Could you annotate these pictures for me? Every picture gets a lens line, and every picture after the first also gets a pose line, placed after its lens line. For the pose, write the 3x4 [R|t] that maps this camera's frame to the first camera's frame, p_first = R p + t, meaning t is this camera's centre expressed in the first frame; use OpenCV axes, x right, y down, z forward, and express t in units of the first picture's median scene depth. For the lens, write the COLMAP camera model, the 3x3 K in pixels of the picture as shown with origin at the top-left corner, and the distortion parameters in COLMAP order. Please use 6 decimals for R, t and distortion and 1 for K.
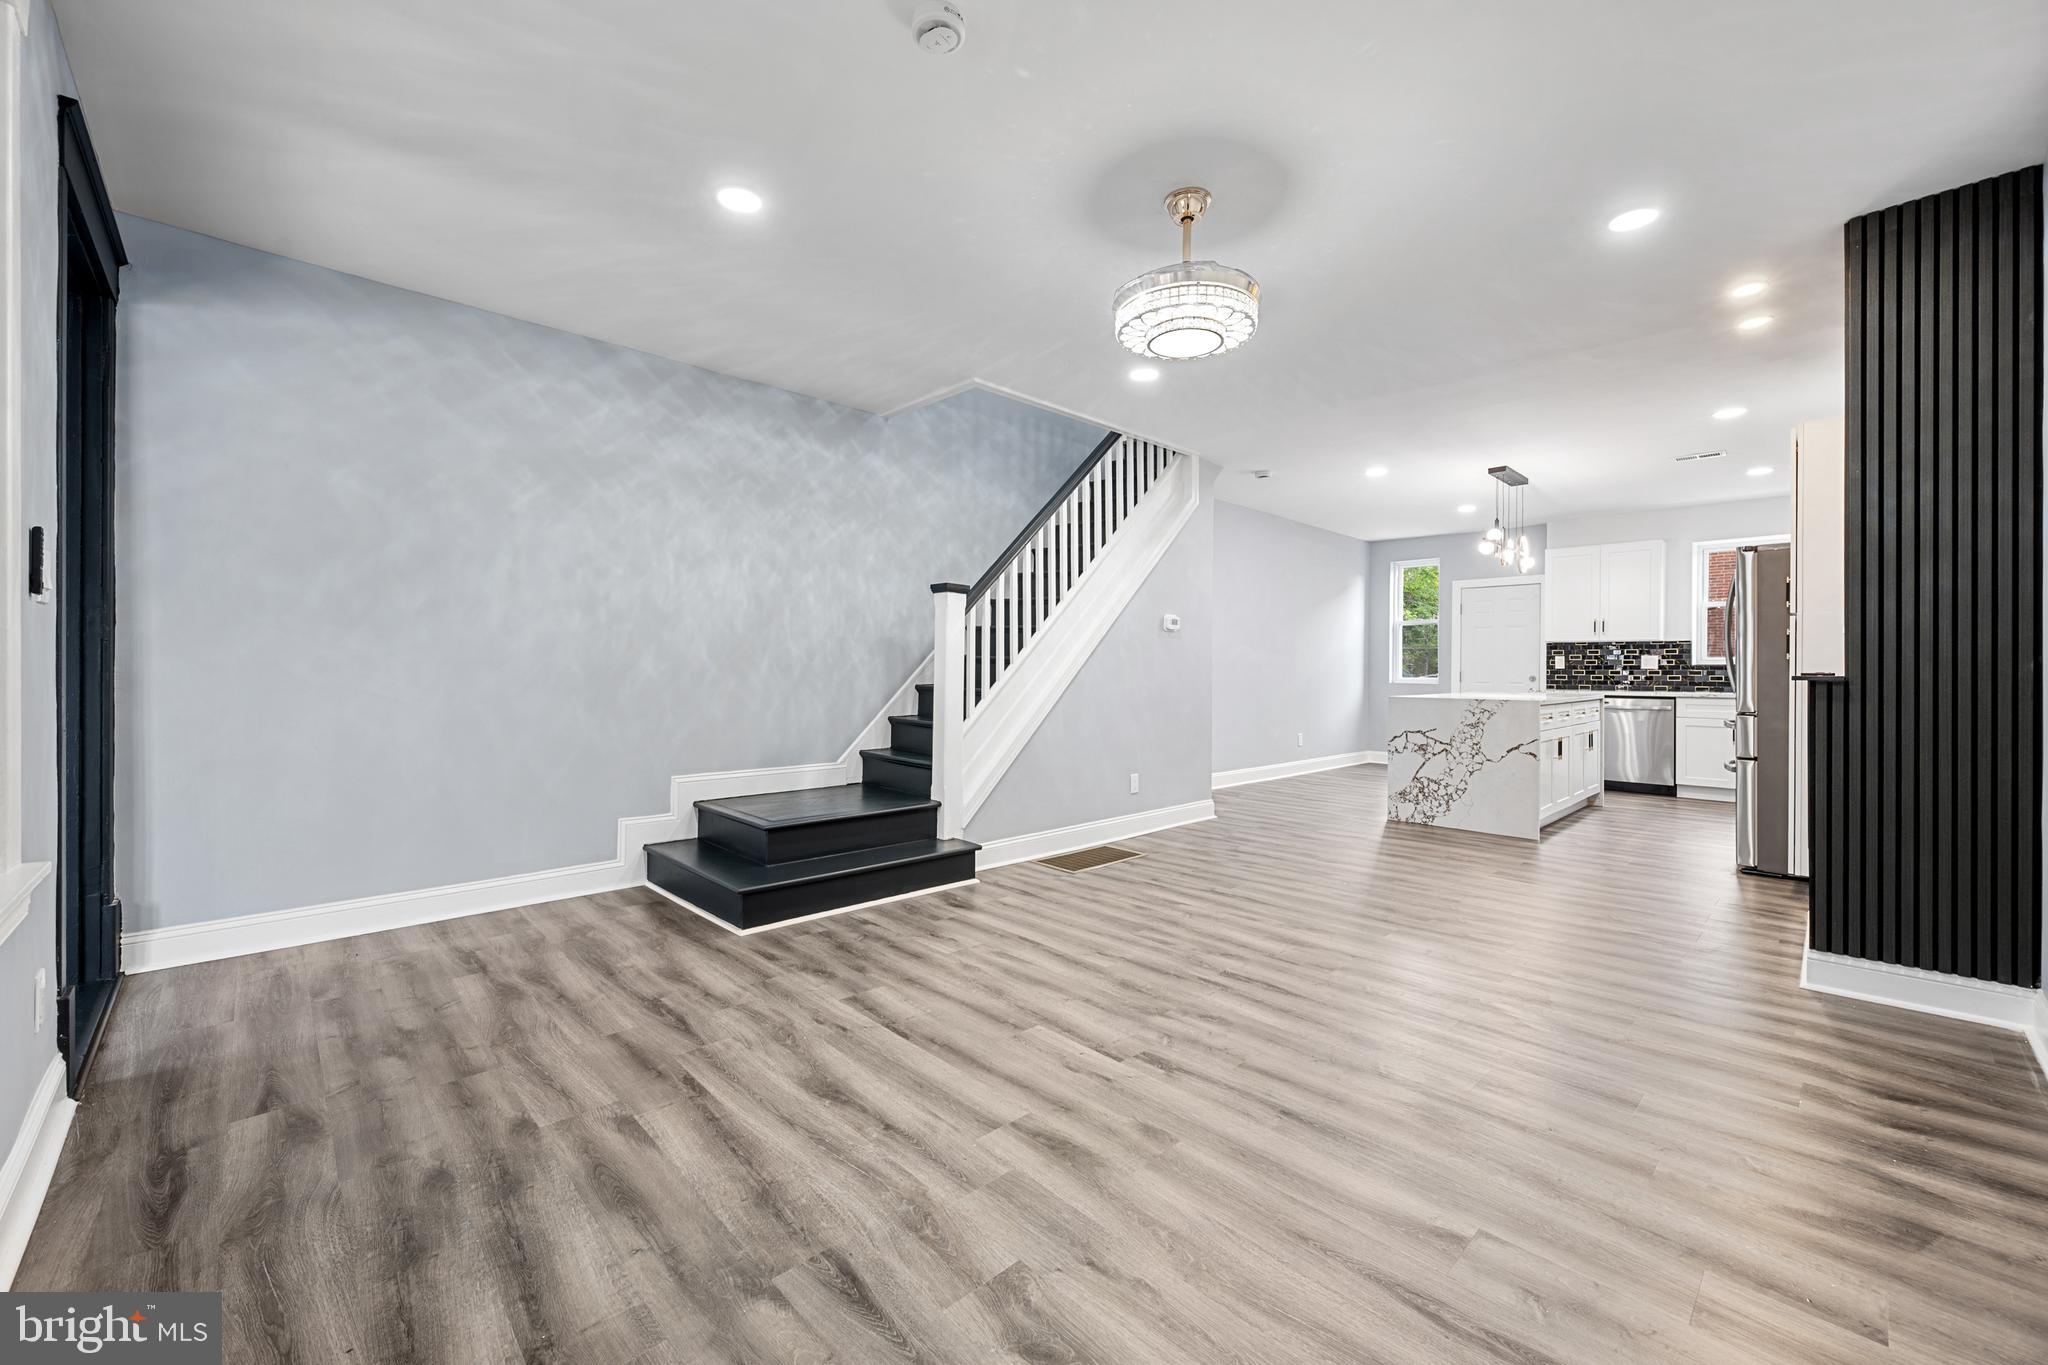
lens RADIAL K [[805.2, 0, 1028.4], [0, 805.2, 674.6], [0, 0, 1]] dist [0.002938, -0.001267]
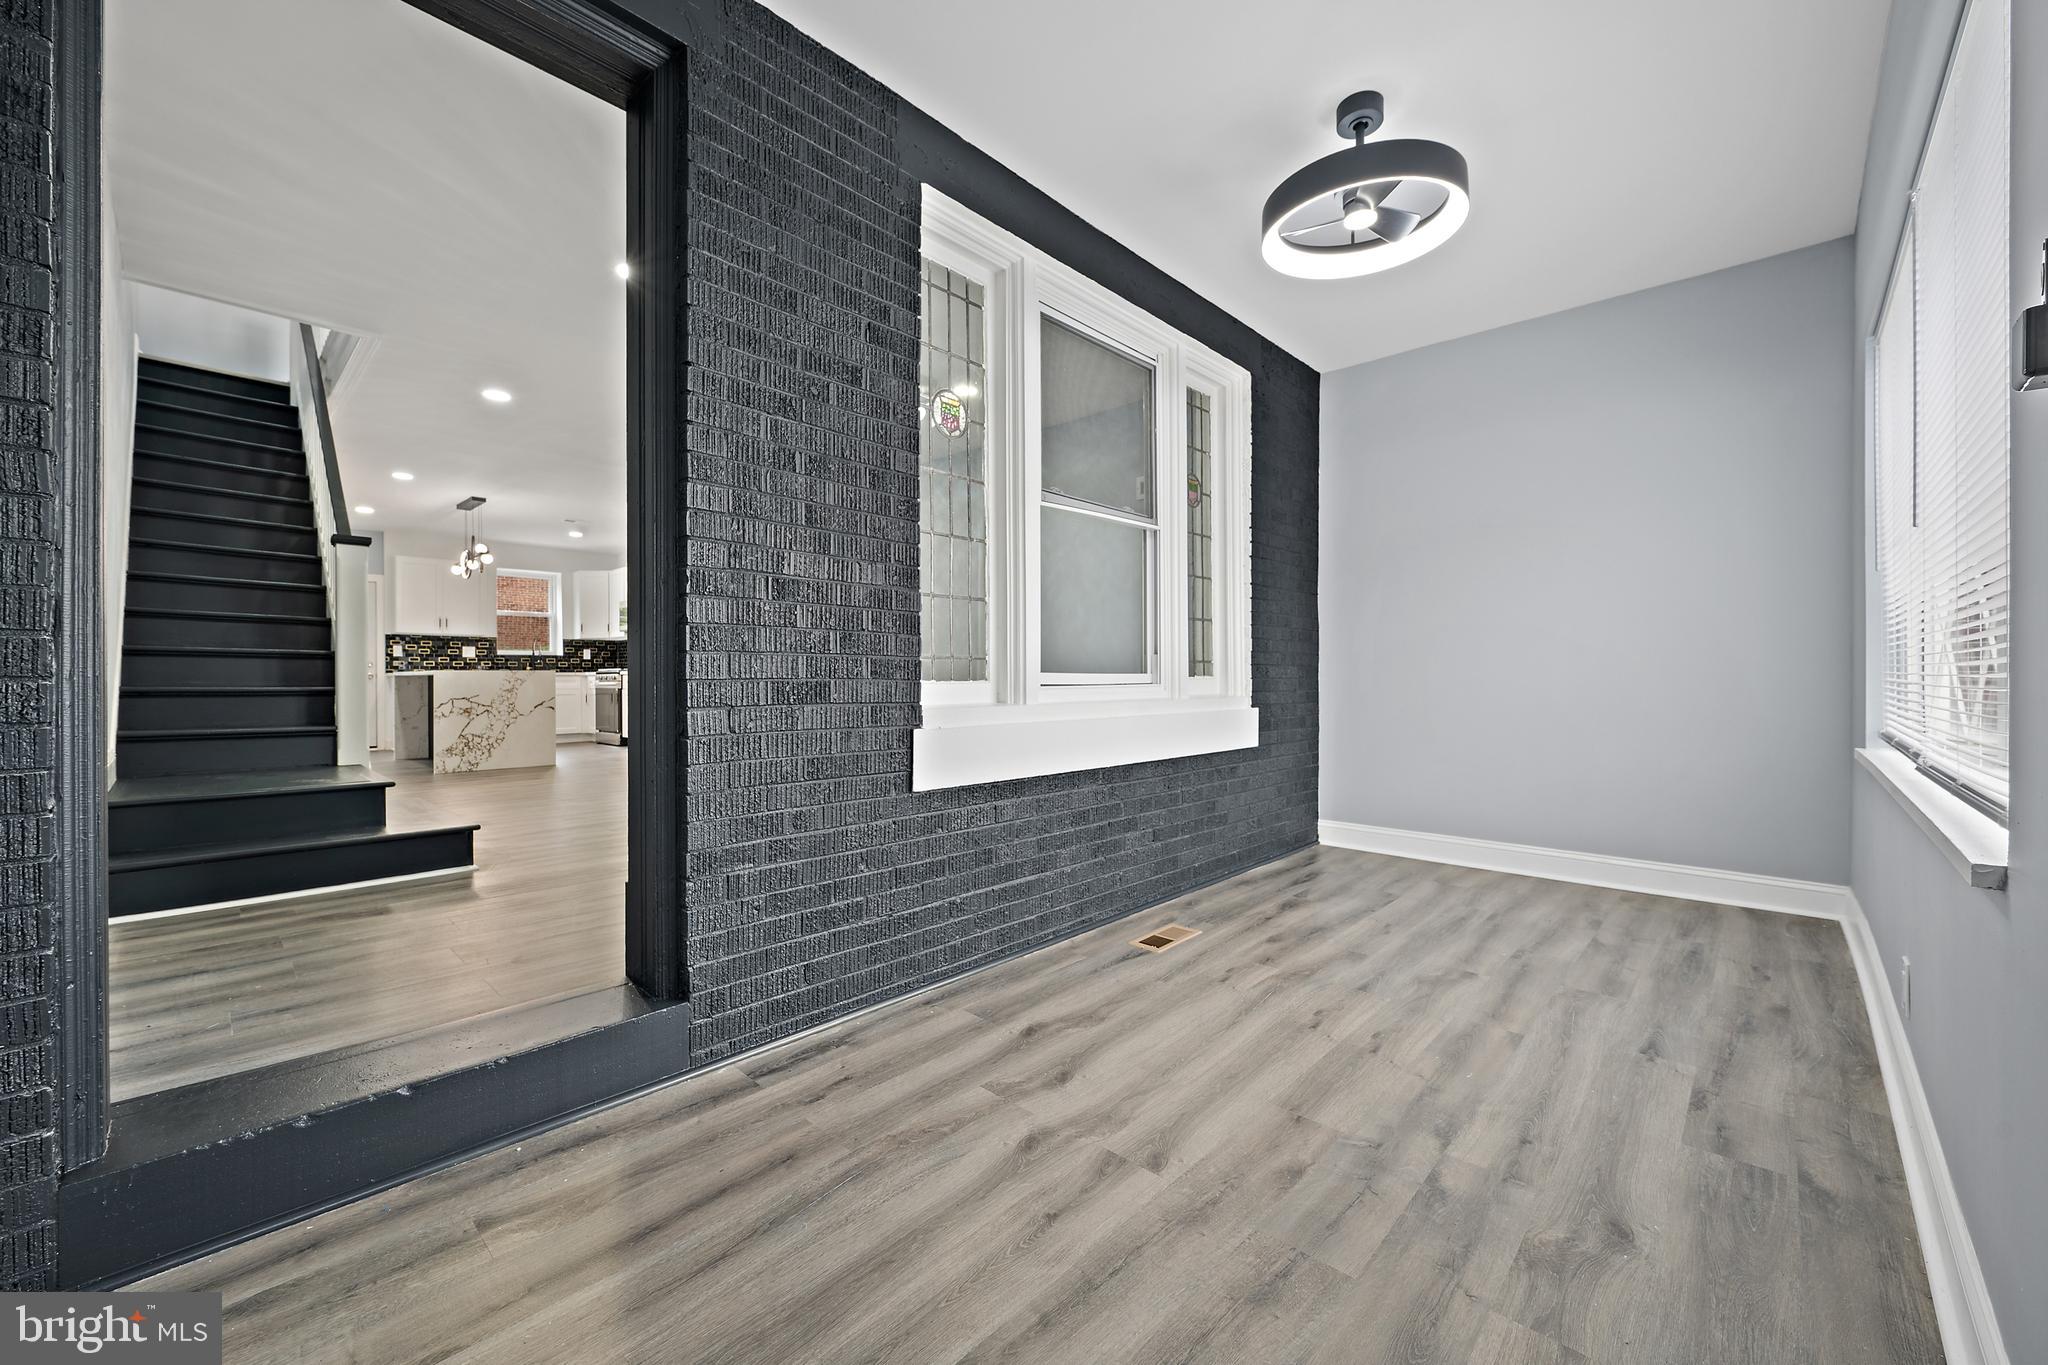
lens RADIAL K [[805.2, 0, 1022.1], [0, 805.2, 680.6], [0, 0, 1]] dist [0.002938, -0.001267]
pose [[-0.041291, -0.005837, 0.999130, -1.336470], [0.012881, 0.999897, 0.006374, 0.077328], [-0.999064, 0.013133, -0.041212, 0.298524]]
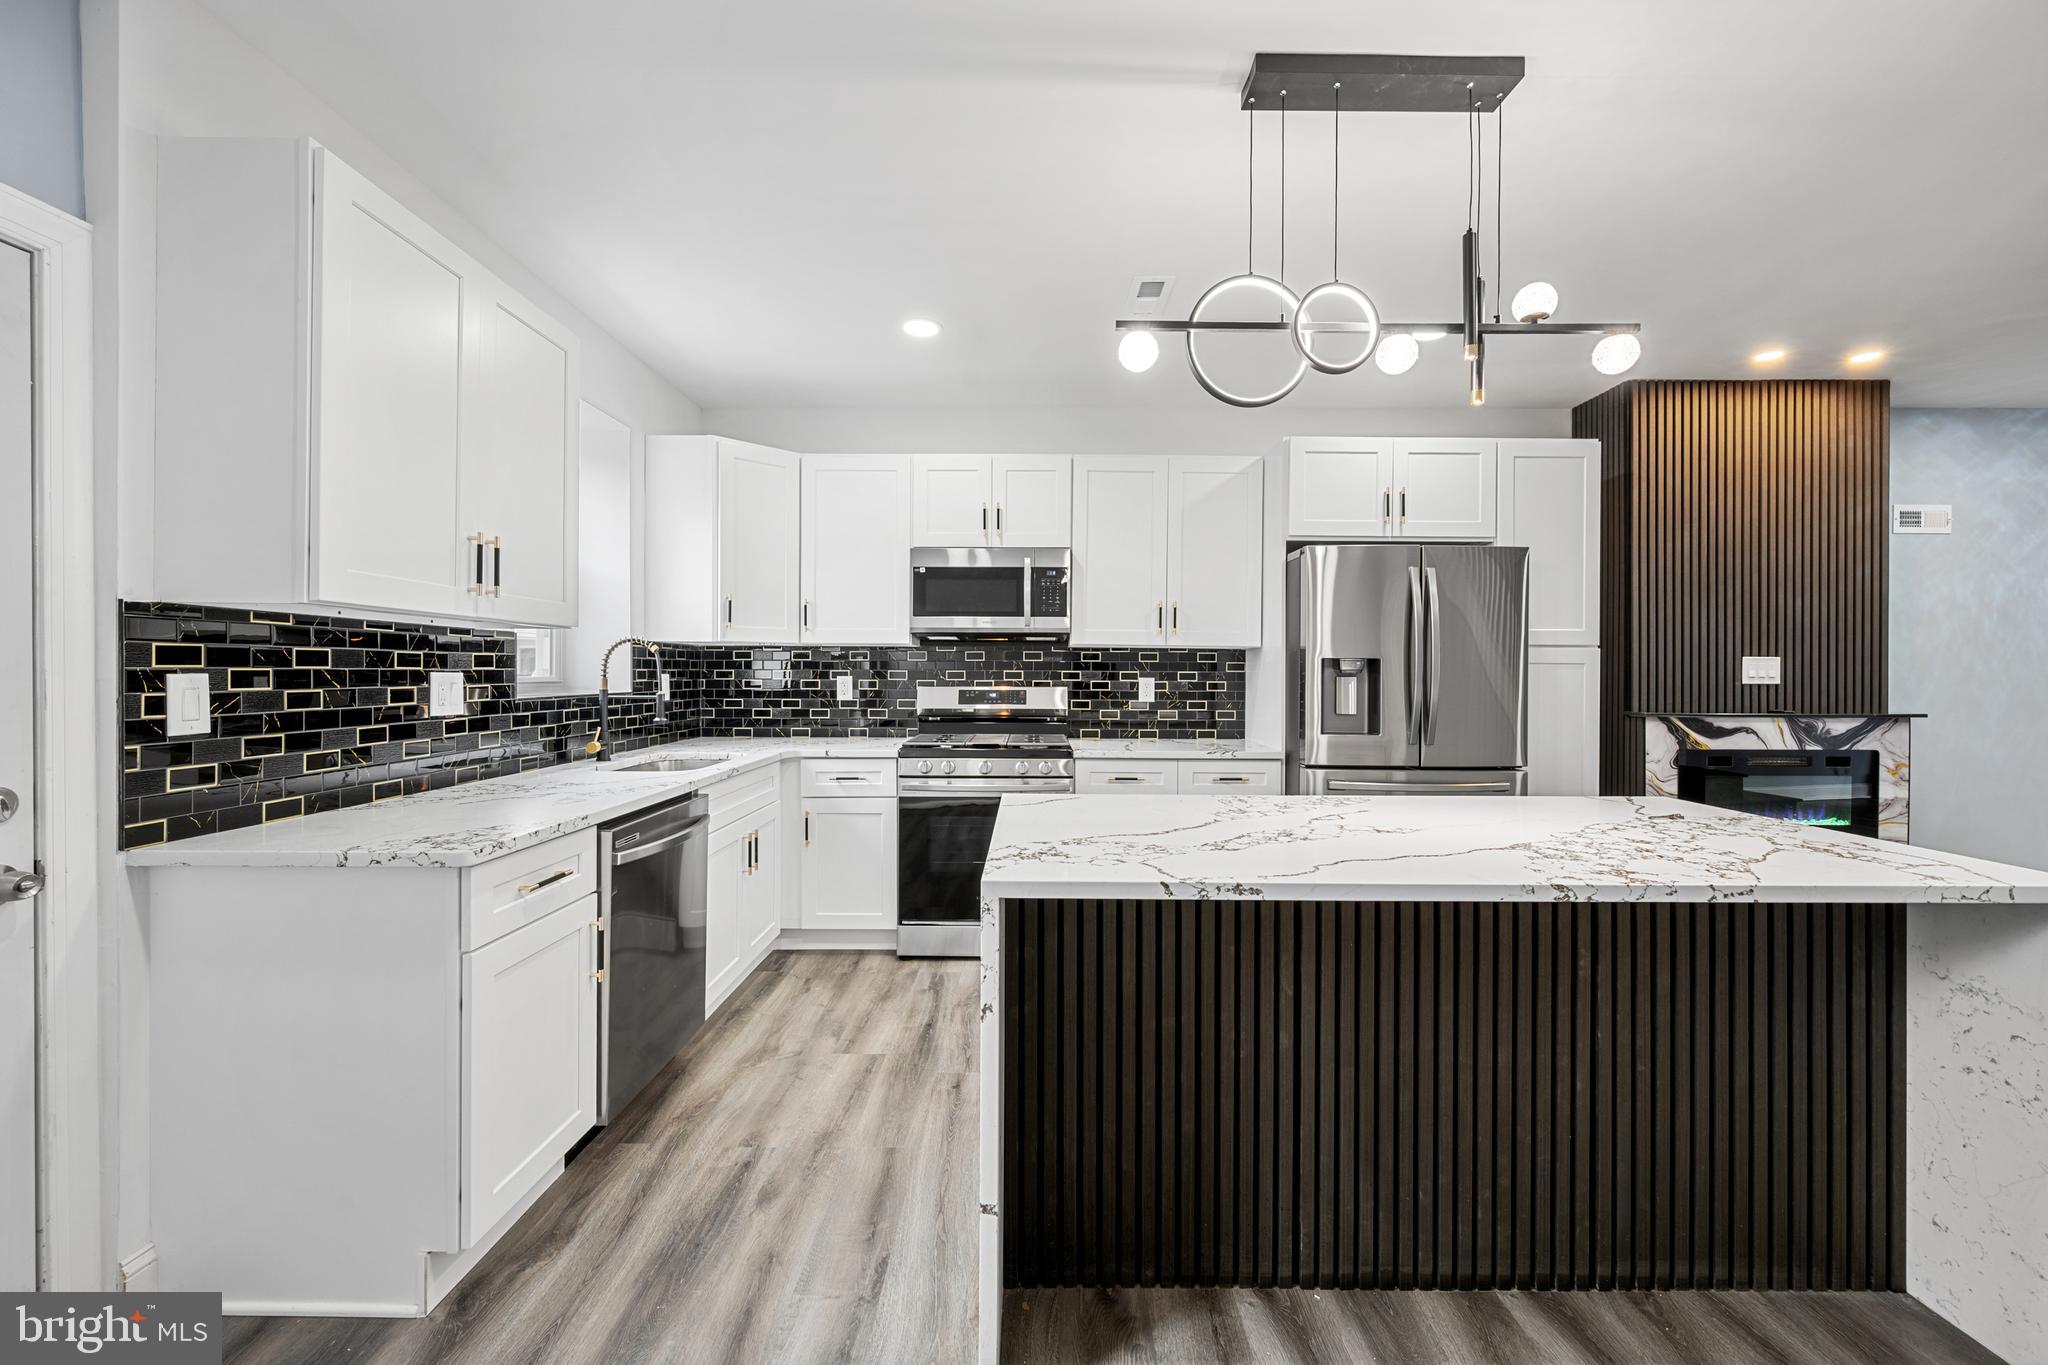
lens RADIAL K [[805.2, 0, 1028.2], [0, 805.2, 676.5], [0, 0, 1]] dist [0.002938, -0.001267]
pose [[-0.717247, -0.009801, 0.696750, 0.865741], [-0.001682, 0.999923, 0.012334, -0.058457], [-0.696817, 0.007674, -0.717208, 2.340661]]
